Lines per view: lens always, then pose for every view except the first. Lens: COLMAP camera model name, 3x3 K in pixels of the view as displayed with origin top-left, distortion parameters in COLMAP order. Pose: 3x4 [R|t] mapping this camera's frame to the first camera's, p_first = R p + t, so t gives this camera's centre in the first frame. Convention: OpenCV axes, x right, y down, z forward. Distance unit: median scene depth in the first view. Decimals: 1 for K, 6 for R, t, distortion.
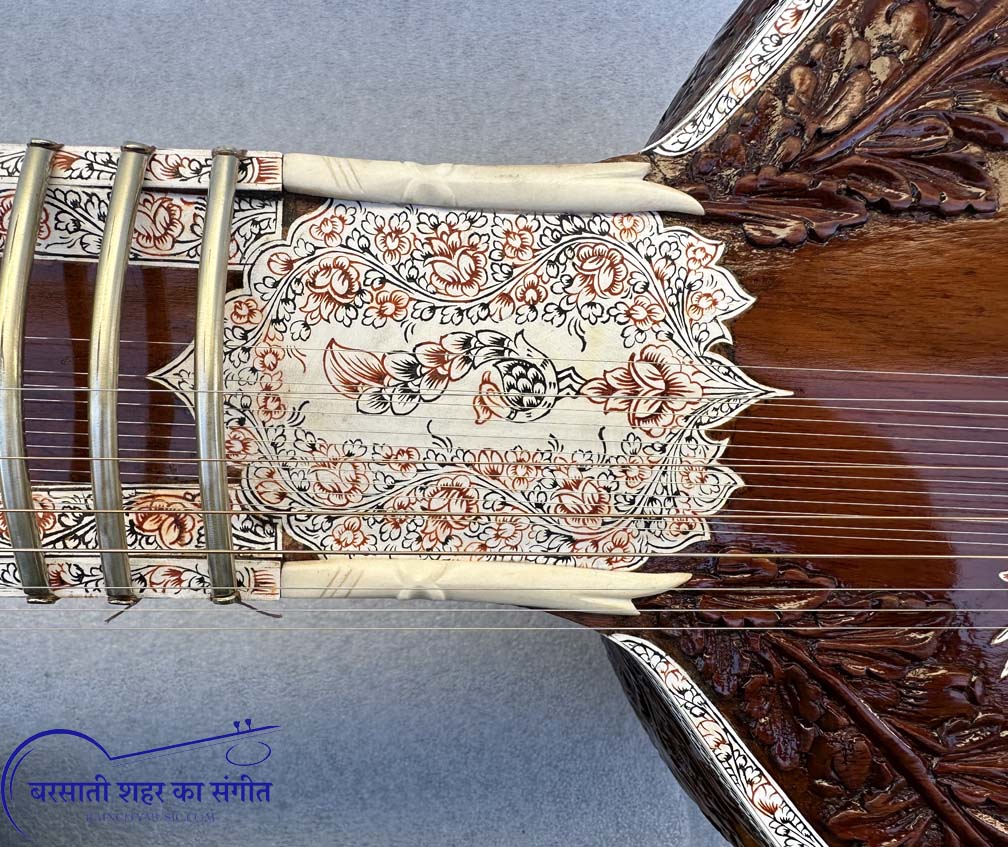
lens RADIAL K [[799.9, 0, 397.1], [0, 799.9, 464.3], [0, 0, 1]] dist [0.020302, -0.026558]
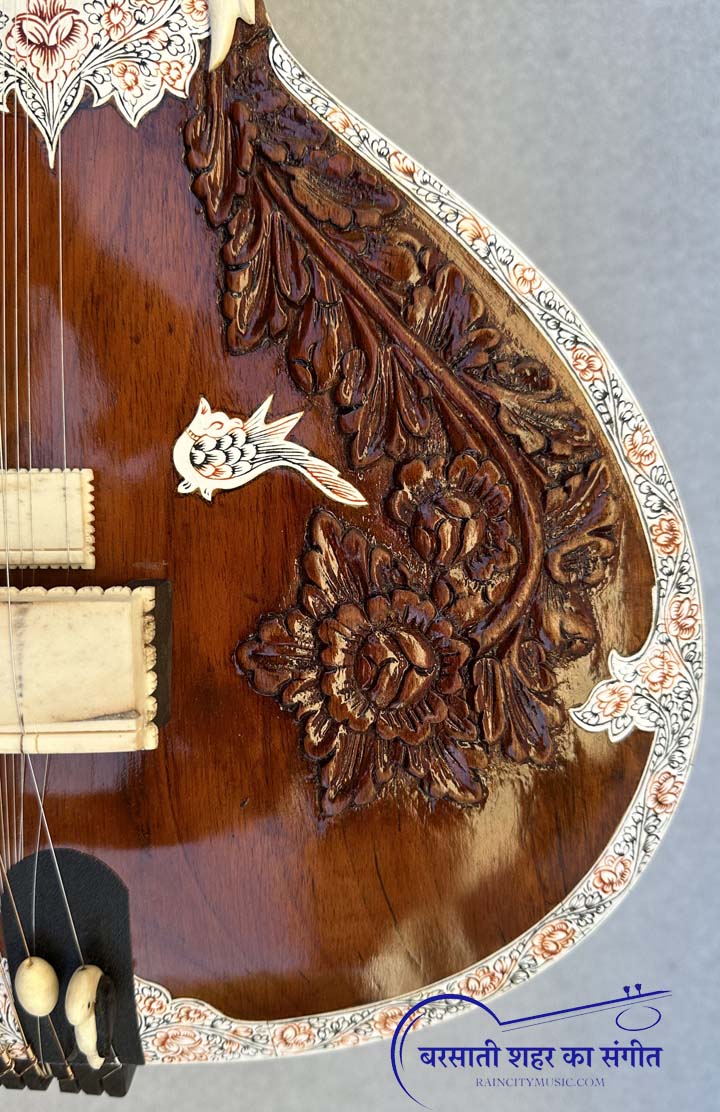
lens RADIAL K [[859.7, 0, 353.8], [0, 859.7, 557.3], [0, 0, 1]] dist [-0.000193, -0.036990]
pose [[0.041390, 0.999051, 0.013541, 1.028156], [-0.999094, 0.041519, -0.009388, -0.467350], [-0.009941, -0.013140, 0.999864, -0.170587]]
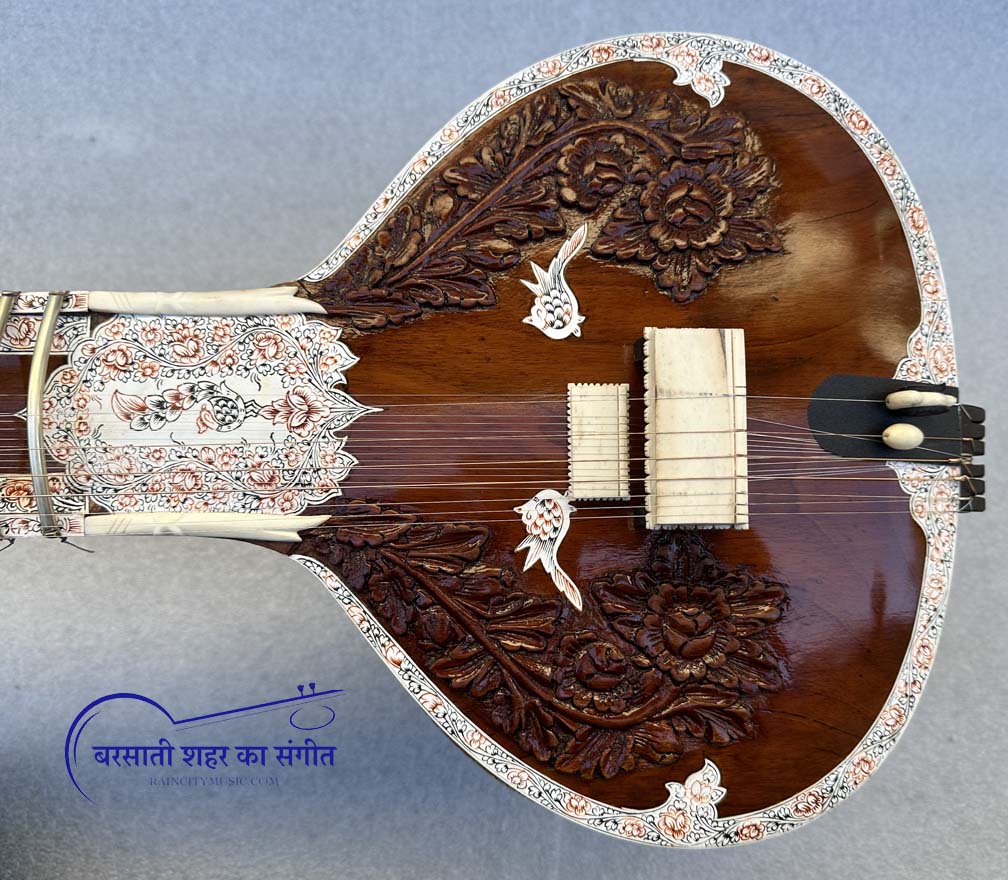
lens RADIAL K [[938.5, 0, 506.0], [0, 938.5, 441.0], [0, 0, 1]] dist [0.062742, -0.141698]
pose [[0.998957, -0.042528, -0.016600, 0.801777], [0.039945, 0.990287, -0.133178, 0.268447], [0.022102, 0.132376, 0.990953, -1.041726]]
